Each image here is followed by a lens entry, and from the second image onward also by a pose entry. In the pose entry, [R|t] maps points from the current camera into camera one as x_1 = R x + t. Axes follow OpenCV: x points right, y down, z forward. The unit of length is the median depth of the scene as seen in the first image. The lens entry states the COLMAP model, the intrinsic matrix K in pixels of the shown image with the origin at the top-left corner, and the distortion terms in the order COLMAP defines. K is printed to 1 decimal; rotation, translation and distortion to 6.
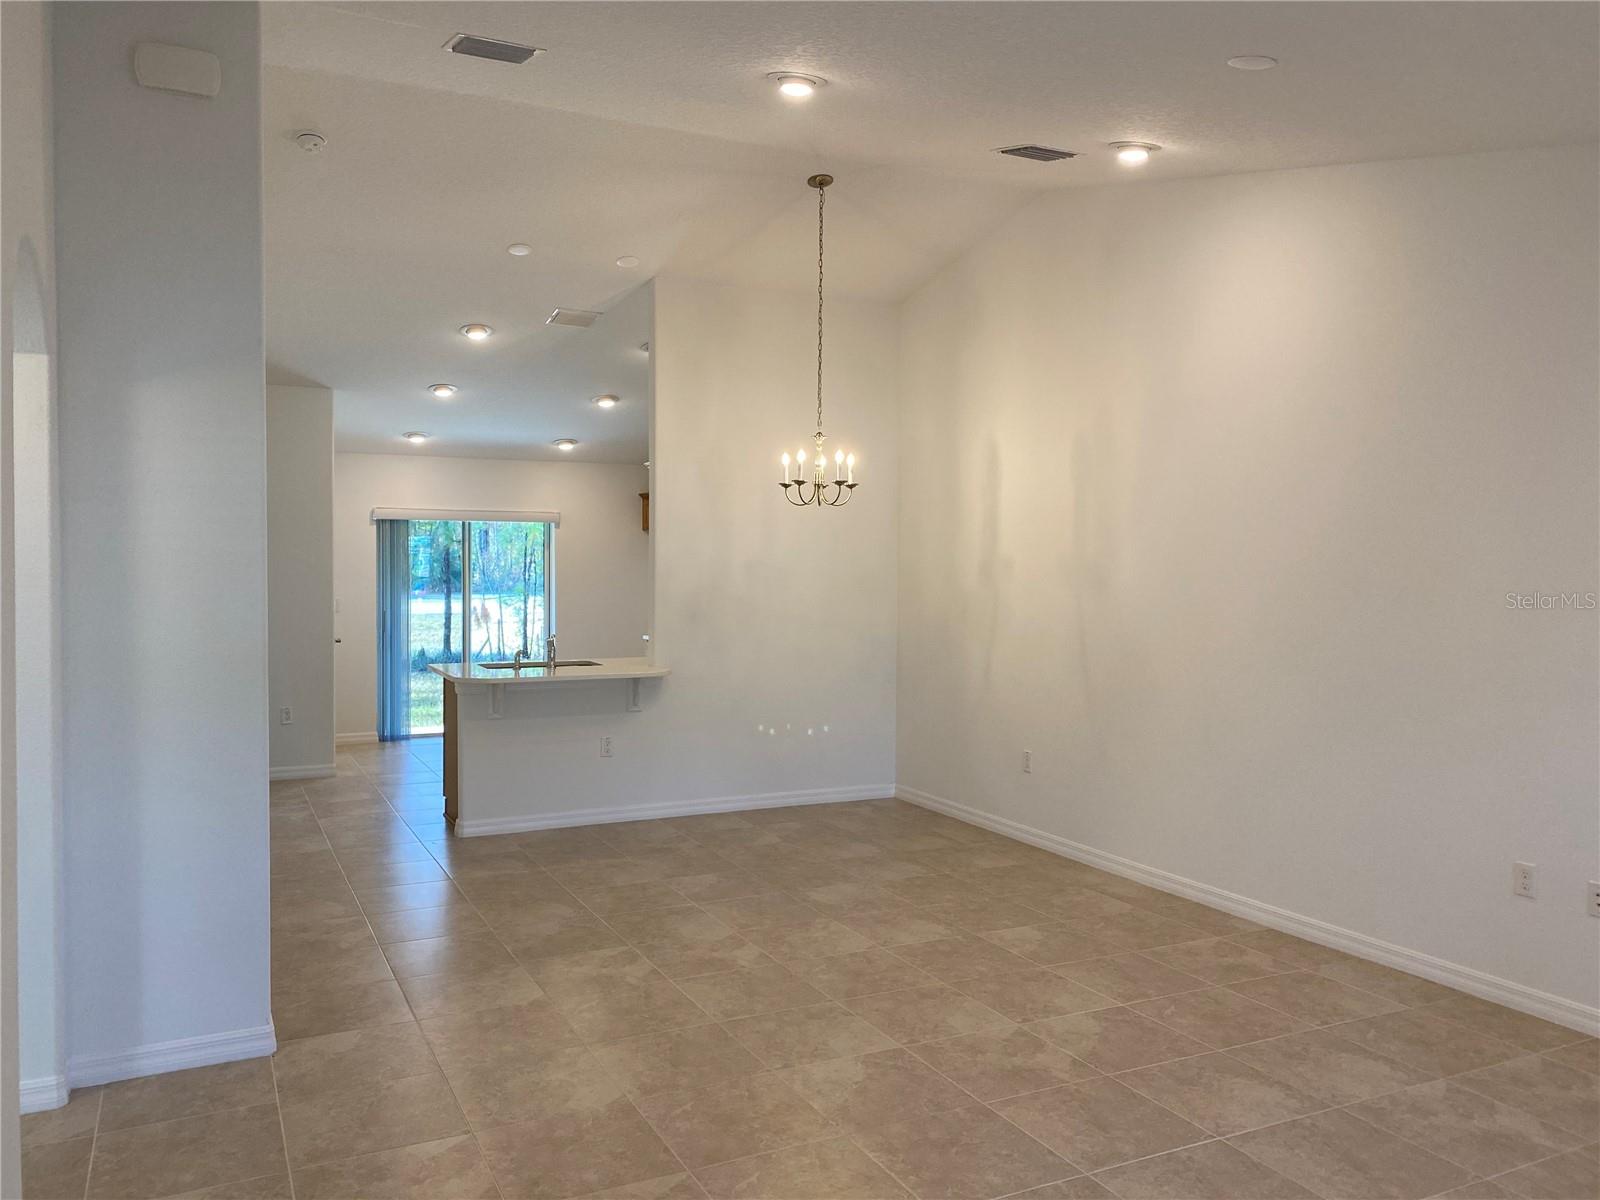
lens RADIAL K [[1219.7, 0, 808.9], [0, 1219.7, 599.6], [0, 0, 1]] dist [0.096428, -0.083929]
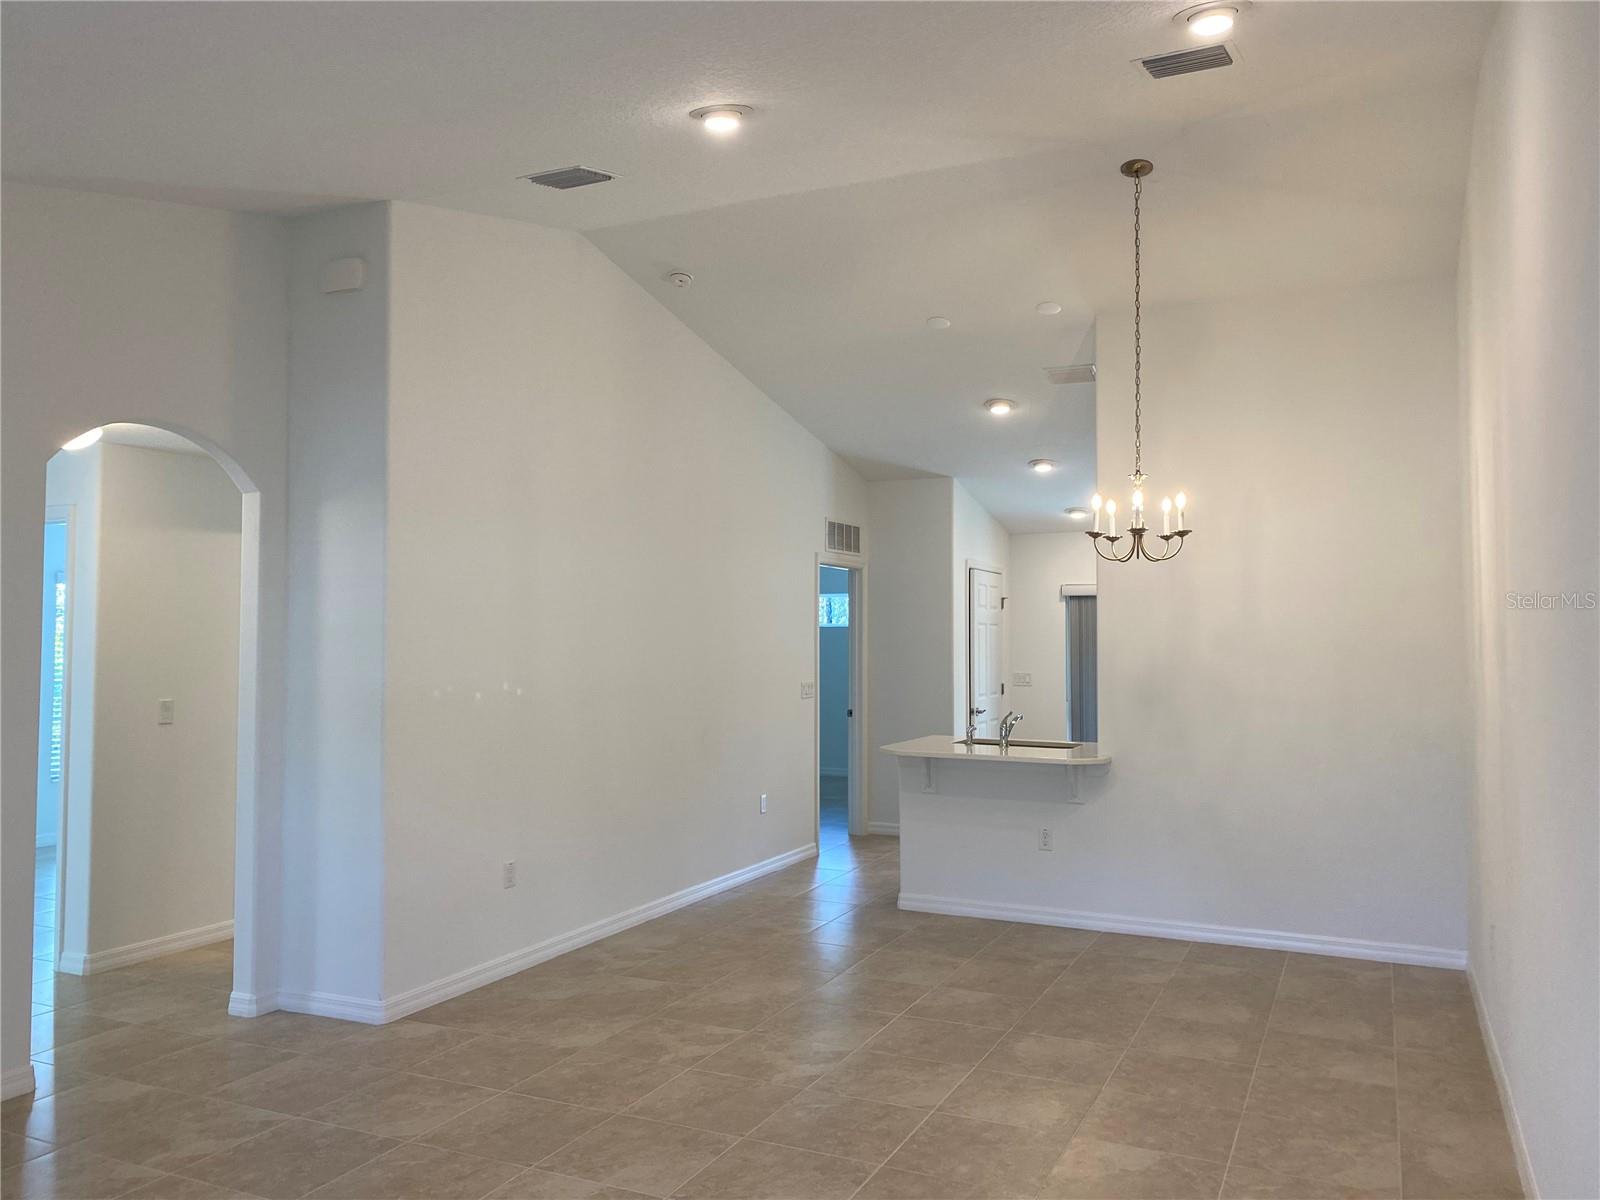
lens RADIAL K [[1238.2, 0, 811.3], [0, 1238.2, 592.9], [0, 0, 1]] dist [0.078680, -0.096320]
pose [[0.627243, -0.033399, -0.778107, 0.589833], [-0.022830, 0.997862, -0.061235, -0.000904], [0.778489, 0.056173, 0.625140, 0.371088]]
